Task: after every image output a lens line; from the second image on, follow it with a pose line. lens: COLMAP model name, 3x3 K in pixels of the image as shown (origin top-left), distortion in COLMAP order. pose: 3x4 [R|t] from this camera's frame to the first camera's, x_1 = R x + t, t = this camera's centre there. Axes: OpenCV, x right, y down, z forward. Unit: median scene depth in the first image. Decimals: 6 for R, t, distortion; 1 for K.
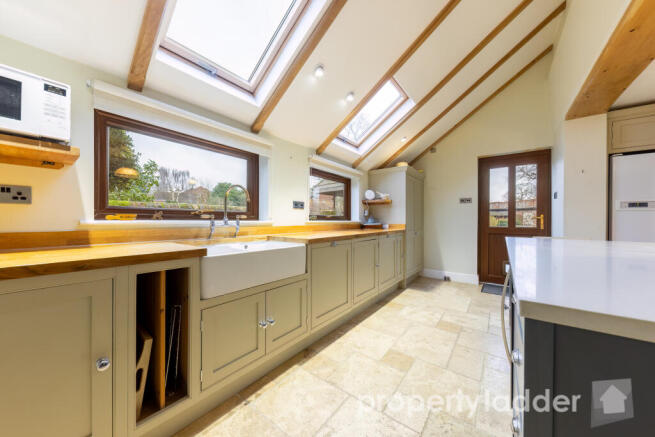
lens RADIAL K [[227.0, 0, 325.3], [0, 227.0, 221.3], [0, 0, 1]] dist [0.001216, -0.000141]
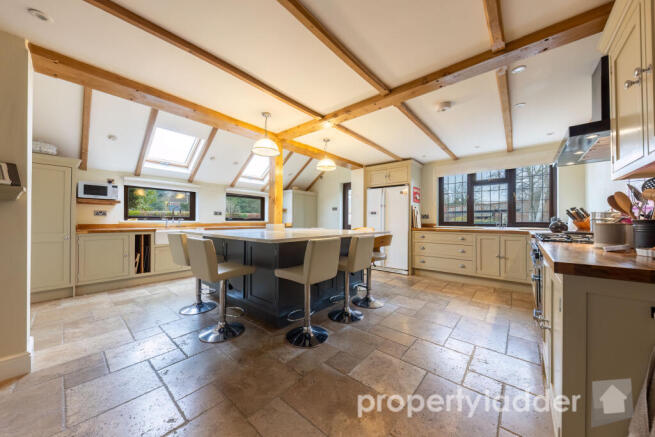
lens RADIAL K [[227.0, 0, 328.8], [0, 227.0, 220.7], [0, 0, 1]] dist [0.001216, -0.000141]
pose [[0.999001, -0.000531, -0.044683, 1.664940], [0.000253, 0.999980, -0.006245, 0.014592], [0.044685, 0.006228, 0.998982, -1.712962]]
